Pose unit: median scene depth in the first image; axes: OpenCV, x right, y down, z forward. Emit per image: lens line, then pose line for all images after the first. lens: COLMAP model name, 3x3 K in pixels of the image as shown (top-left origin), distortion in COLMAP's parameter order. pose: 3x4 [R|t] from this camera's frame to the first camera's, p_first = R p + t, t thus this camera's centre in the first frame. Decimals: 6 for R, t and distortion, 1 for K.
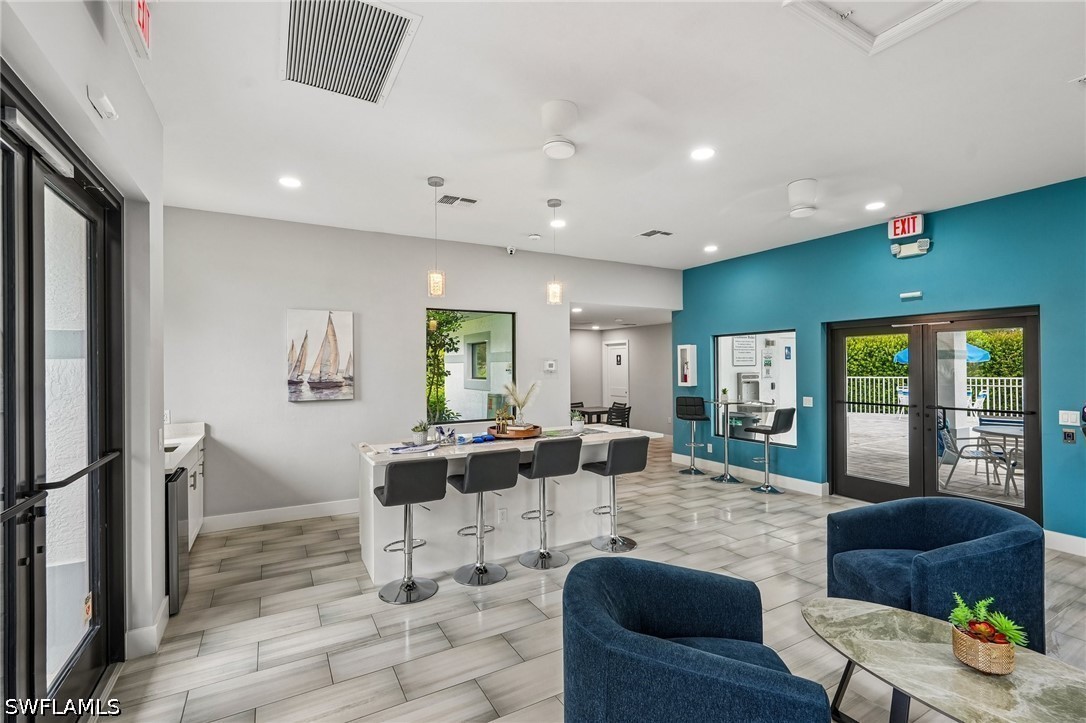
lens RADIAL K [[483.6, 0, 542.8], [0, 483.6, 364.7], [0, 0, 1]] dist [-0.000248, -0.000019]
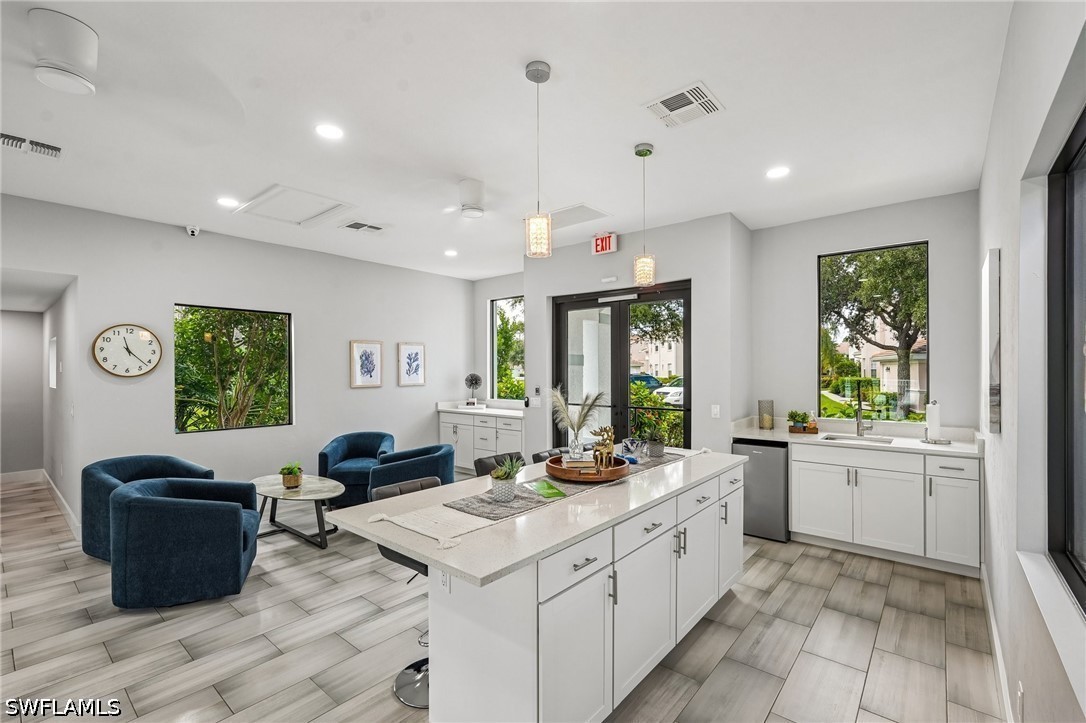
lens RADIAL K [[483.6, 0, 541.2], [0, 483.6, 365.7], [0, 0, 1]] dist [-0.000248, -0.000019]
pose [[-0.935872, 0.005912, -0.352289, 0.240366], [0.008470, 0.999948, -0.005720, 0.006099], [0.352237, -0.008337, -0.935874, 1.664934]]
